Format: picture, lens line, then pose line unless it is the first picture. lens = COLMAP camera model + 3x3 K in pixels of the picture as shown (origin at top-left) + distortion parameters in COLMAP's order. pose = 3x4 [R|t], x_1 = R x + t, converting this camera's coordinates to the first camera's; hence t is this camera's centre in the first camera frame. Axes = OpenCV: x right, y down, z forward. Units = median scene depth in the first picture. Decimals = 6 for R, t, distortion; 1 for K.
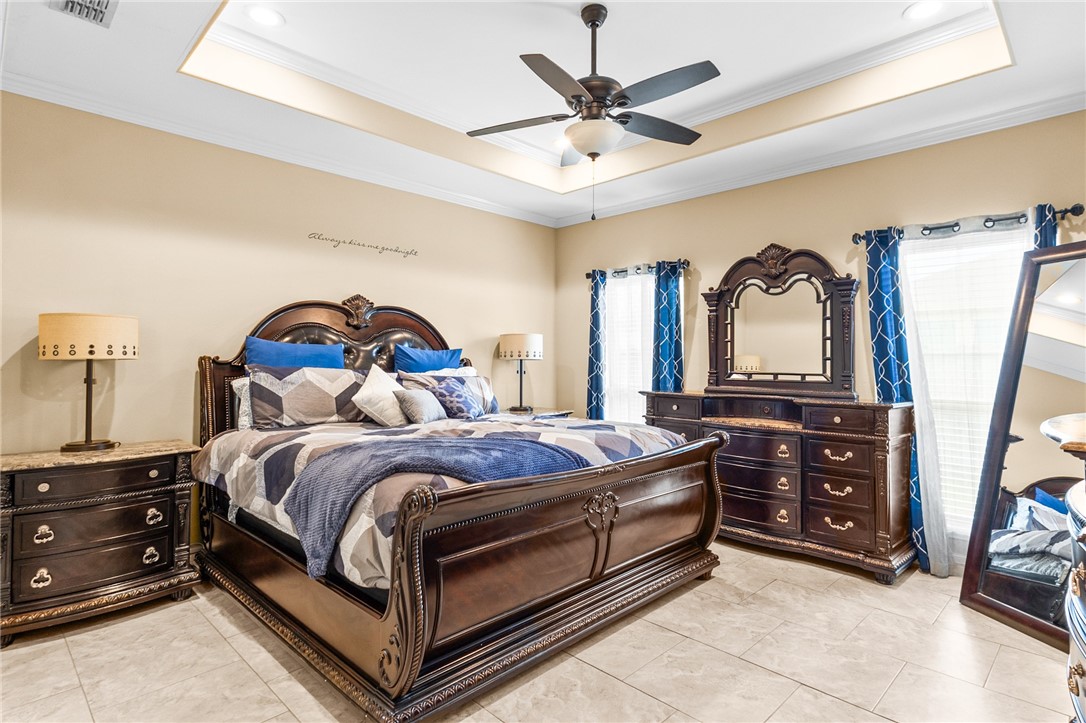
lens RADIAL K [[562.3, 0, 545.7], [0, 562.3, 353.3], [0, 0, 1]] dist [0.010892, -0.003497]
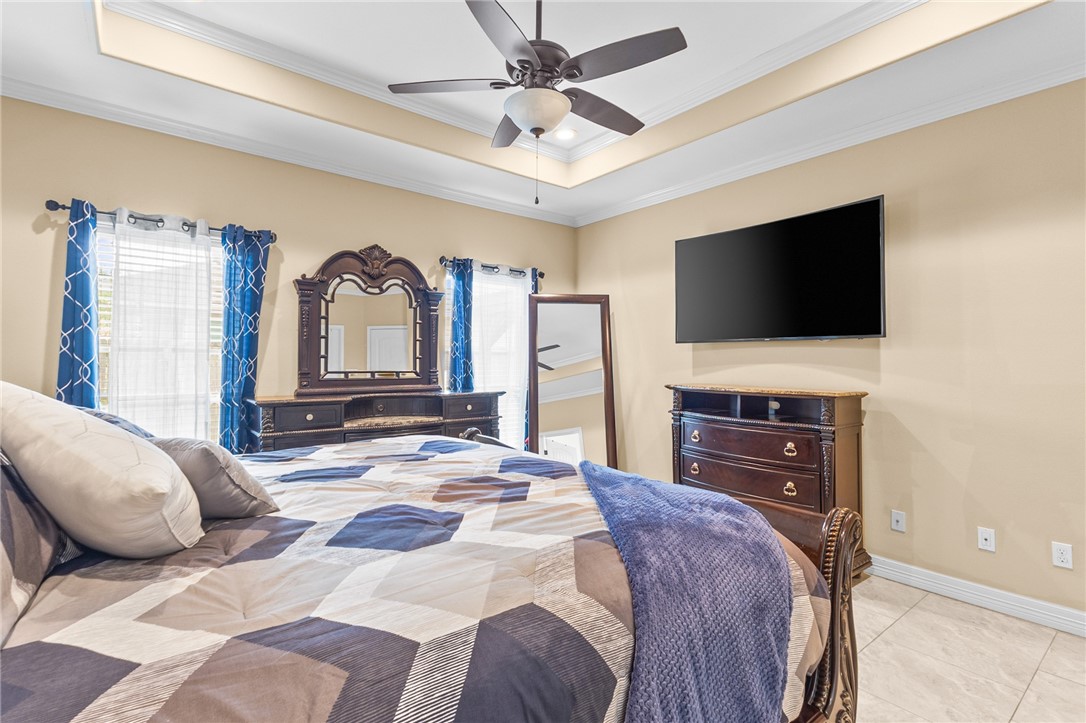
lens RADIAL K [[512.5, 0, 545.5], [0, 512.5, 354.4], [0, 0, 1]] dist [0.015309, -0.003187]
pose [[0.104392, 0.002363, 0.994533, -0.482285], [-0.020435, 0.999791, -0.000231, -0.001885], [-0.994326, -0.020299, 0.104418, 0.587020]]
